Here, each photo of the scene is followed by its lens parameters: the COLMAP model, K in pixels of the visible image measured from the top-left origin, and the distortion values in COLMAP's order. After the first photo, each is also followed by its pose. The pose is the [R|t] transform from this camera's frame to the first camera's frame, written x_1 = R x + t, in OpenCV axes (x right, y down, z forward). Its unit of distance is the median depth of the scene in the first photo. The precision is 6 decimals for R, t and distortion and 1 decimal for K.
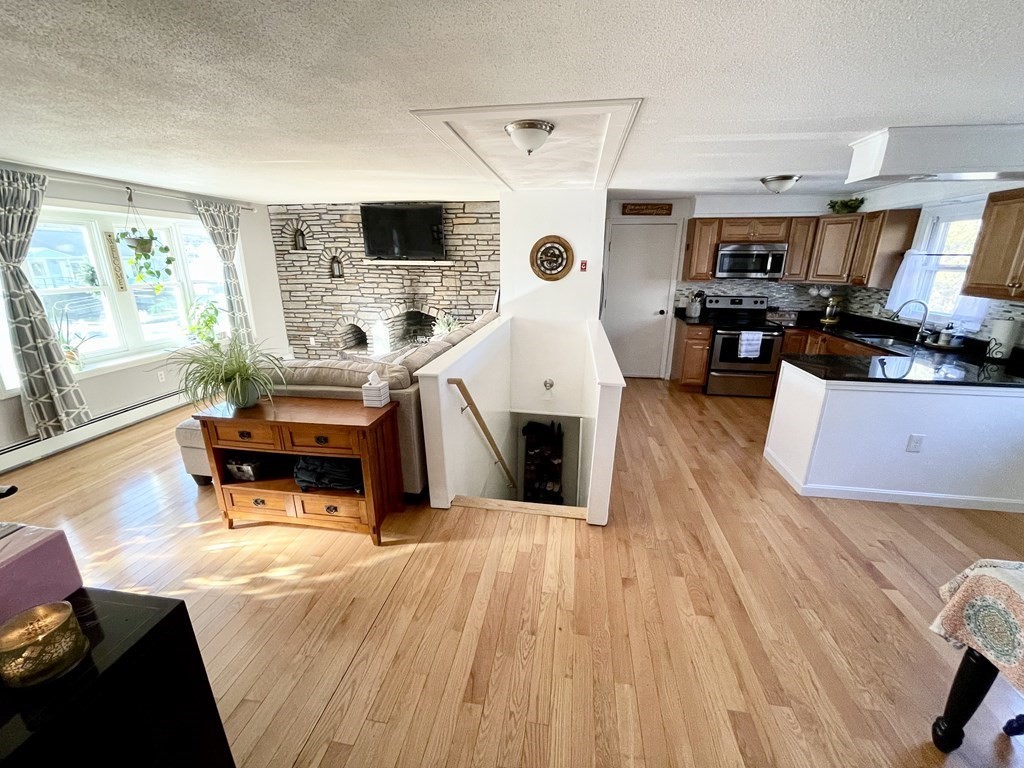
lens RADIAL K [[415.2, 0, 512.3], [0, 415.2, 380.9], [0, 0, 1]] dist [-0.001281, 0.000751]
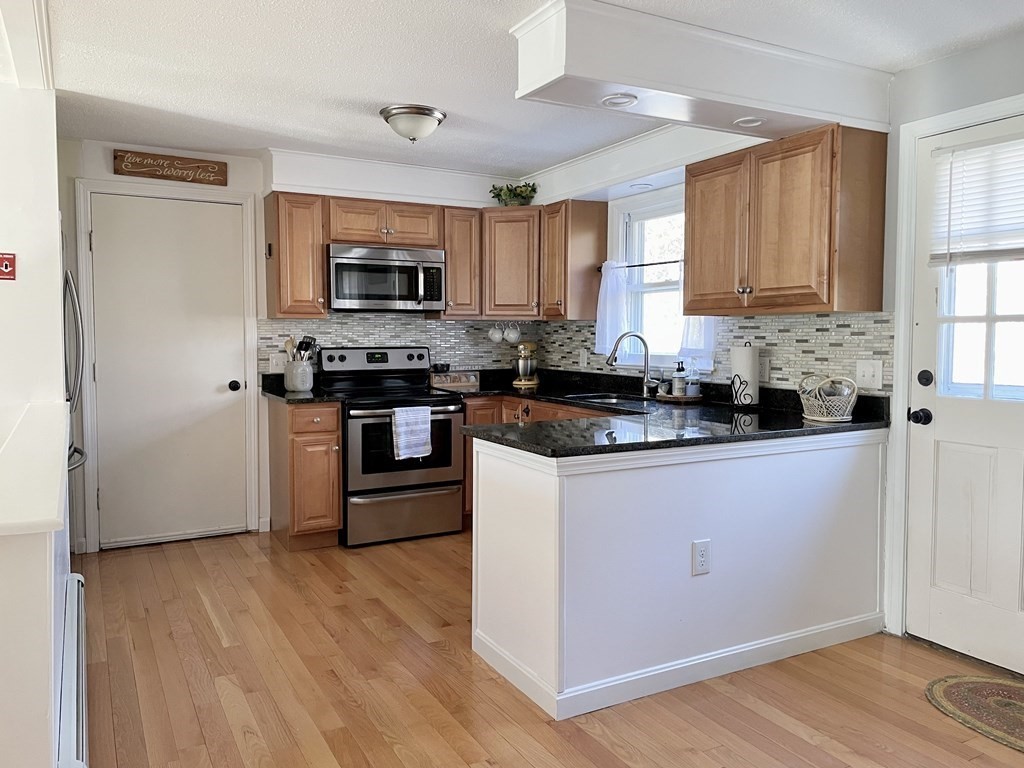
lens RADIAL K [[770.7, 0, 515.0], [0, 770.7, 375.9], [0, 0, 1]] dist [0.078964, -0.090868]
pose [[0.792807, -0.035279, 0.608451, 0.094472], [0.175844, 0.969110, -0.172932, 0.030840], [-0.583555, 0.244094, 0.774520, 0.169211]]
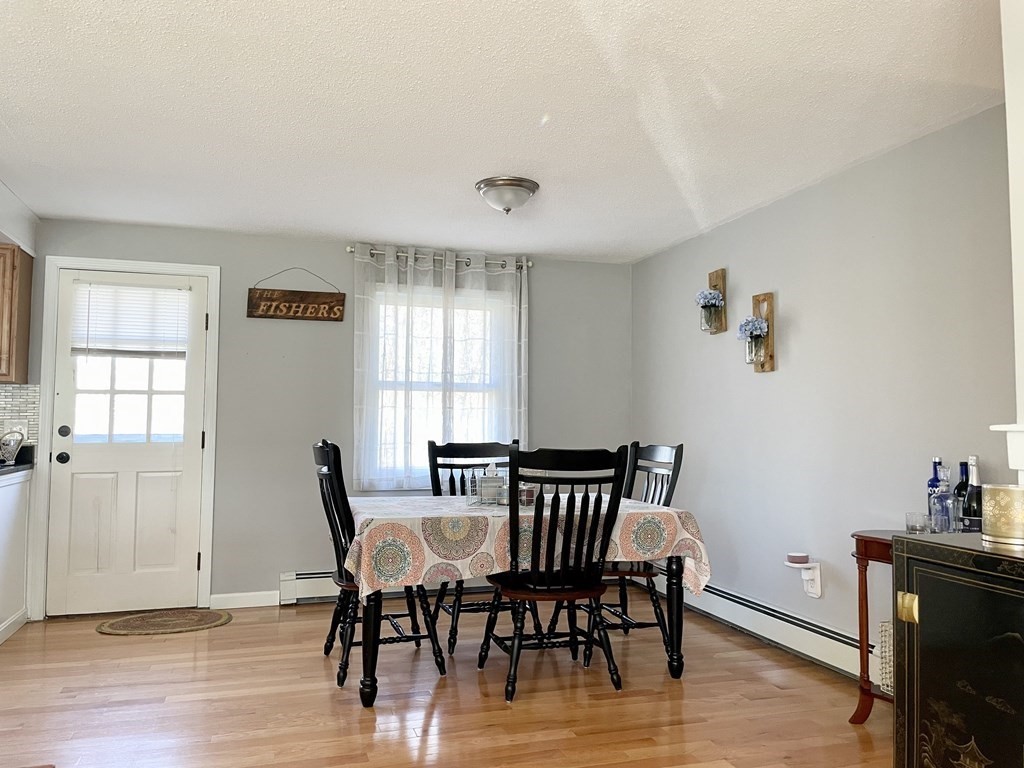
lens RADIAL K [[770.7, 0, 515.0], [0, 770.7, 375.9], [0, 0, 1]] dist [0.078964, -0.090868]
pose [[-0.453208, 0.051153, 0.889936, -0.321241], [0.245814, 0.966814, 0.069611, -0.015249], [-0.856842, 0.250307, -0.450743, 0.410671]]
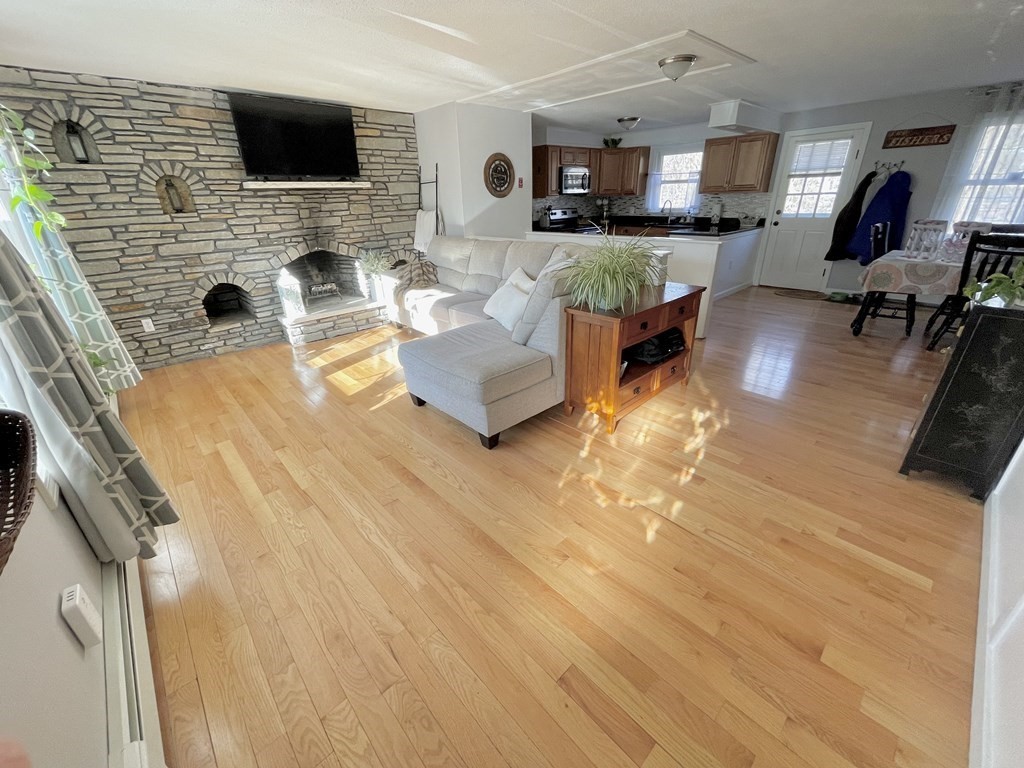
lens RADIAL K [[415.2, 0, 512.3], [0, 415.2, 380.9], [0, 0, 1]] dist [-0.001281, 0.000751]
pose [[0.614929, -0.340235, 0.711409, -0.777406], [0.252341, 0.939600, 0.231249, -0.032259], [-0.747119, 0.037316, 0.663642, 0.258915]]
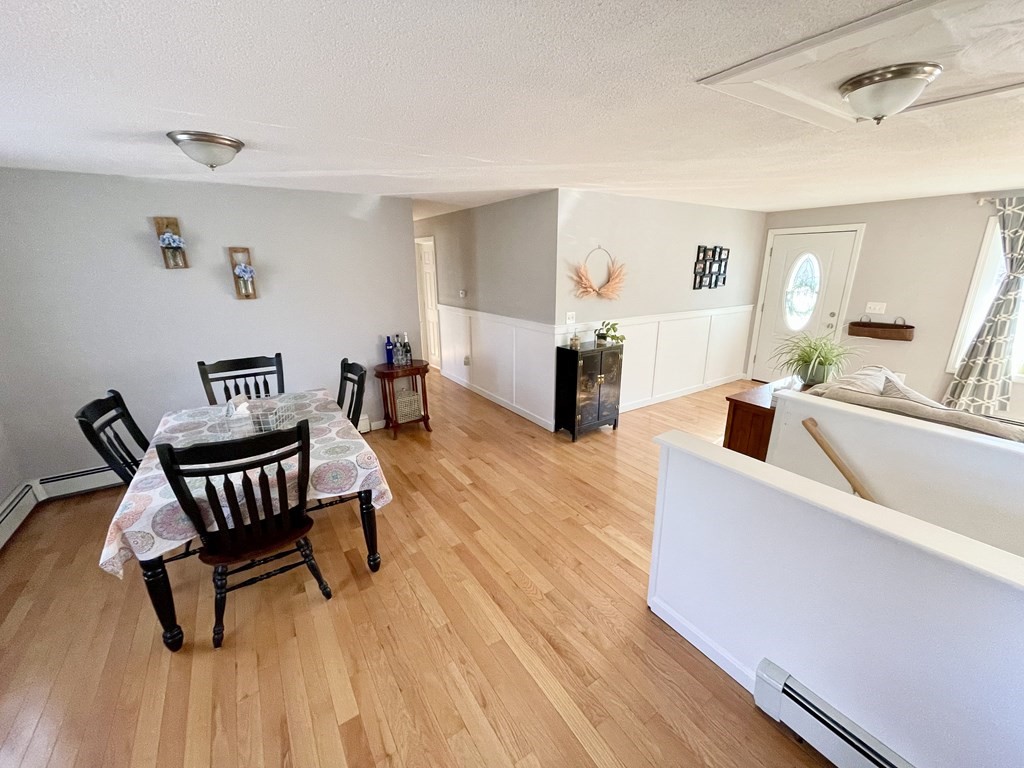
lens RADIAL K [[415.2, 0, 512.3], [0, 415.2, 380.9], [0, 0, 1]] dist [-0.001281, 0.000751]
pose [[-0.739133, 0.186174, -0.647319, 0.457598], [-0.188352, 0.865573, 0.464012, -0.189543], [0.646688, 0.464891, -0.604707, 0.588726]]
